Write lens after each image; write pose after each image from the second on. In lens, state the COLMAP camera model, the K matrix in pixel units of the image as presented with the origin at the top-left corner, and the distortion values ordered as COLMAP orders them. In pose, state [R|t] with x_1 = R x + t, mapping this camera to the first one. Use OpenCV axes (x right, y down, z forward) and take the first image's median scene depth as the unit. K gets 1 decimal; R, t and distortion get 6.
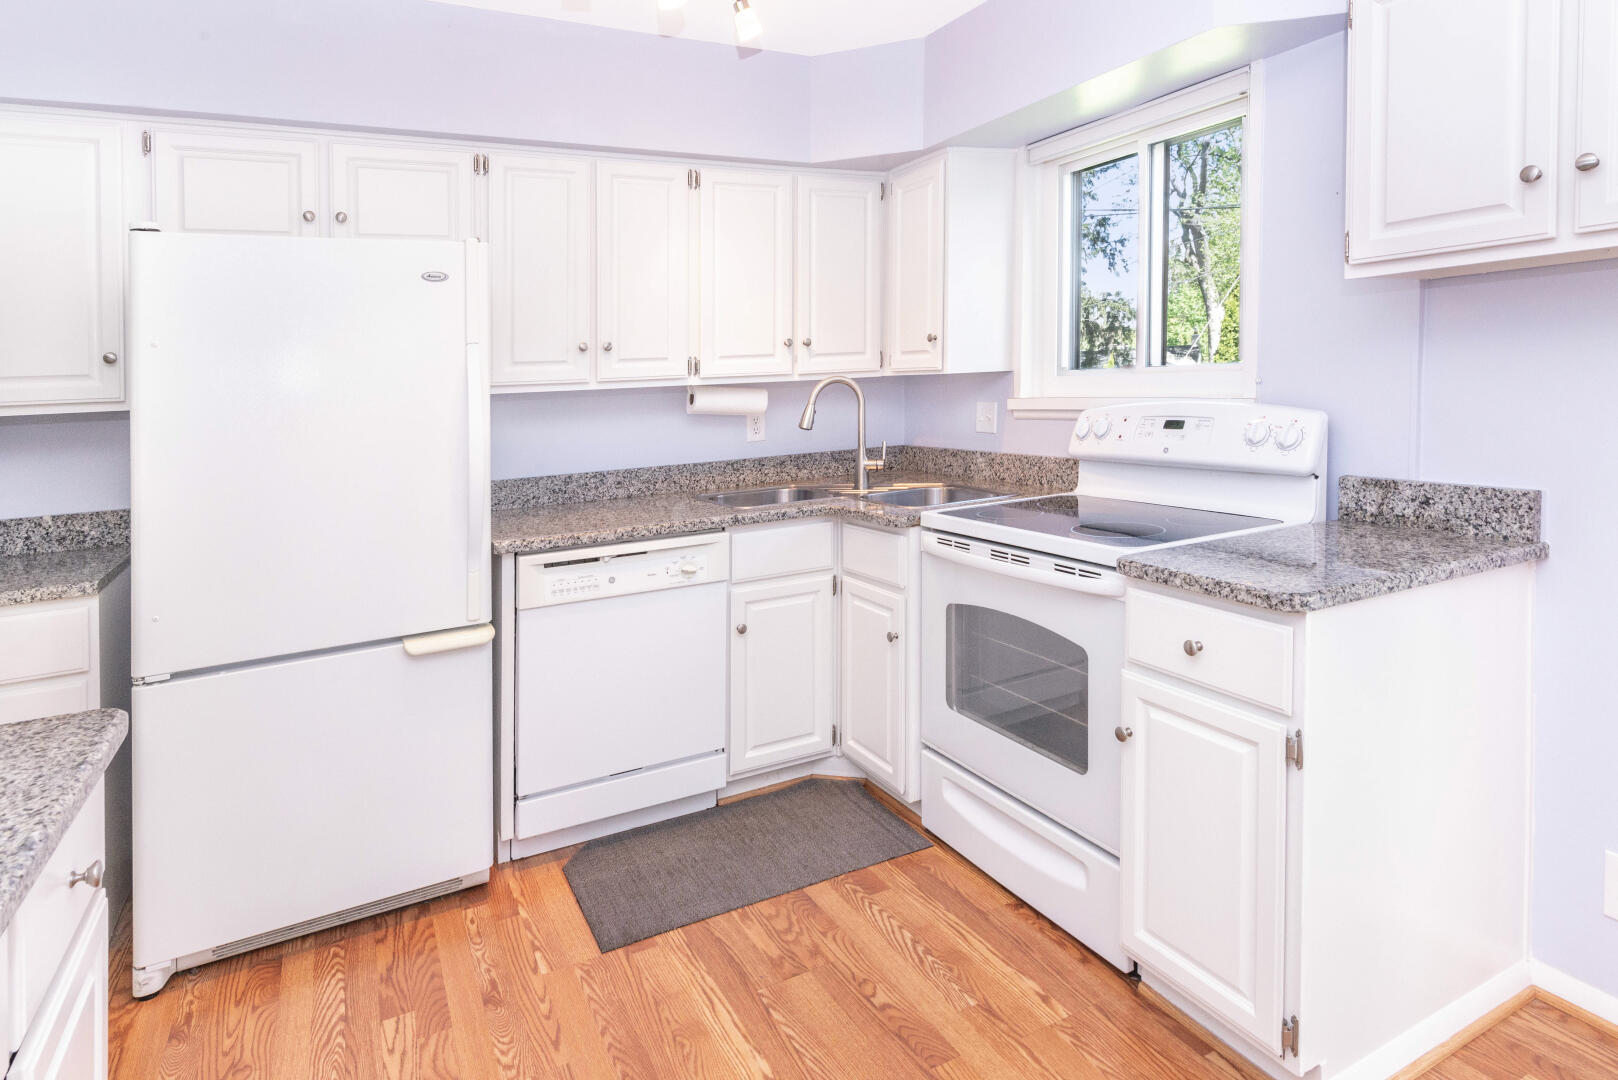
lens RADIAL K [[939.2, 0, 812.3], [0, 939.2, 378.6], [0, 0, 1]] dist [0.001400, 0.003069]
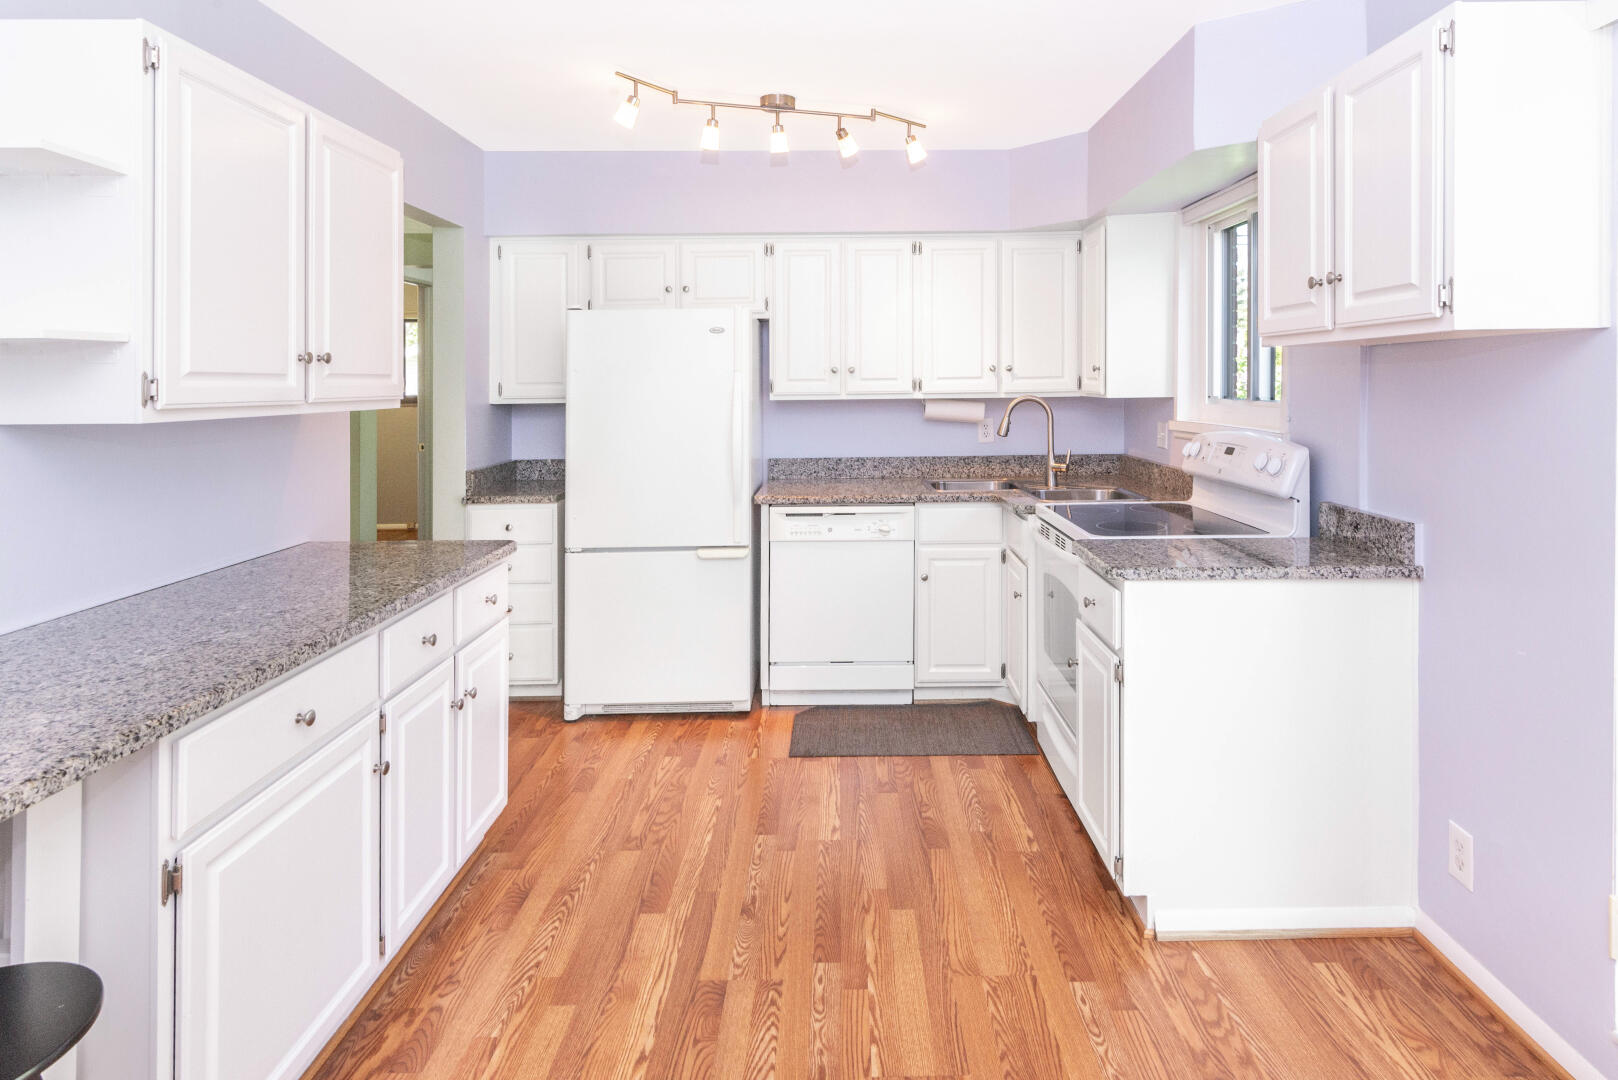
lens RADIAL K [[939.2, 0, 812.3], [0, 939.2, 378.6], [0, 0, 1]] dist [0.001400, 0.003069]
pose [[0.879014, 0.031505, -0.475754, 0.452725], [-0.026305, 0.999499, 0.017586, -0.049035], [0.476070, -0.002944, 0.879402, -0.313659]]
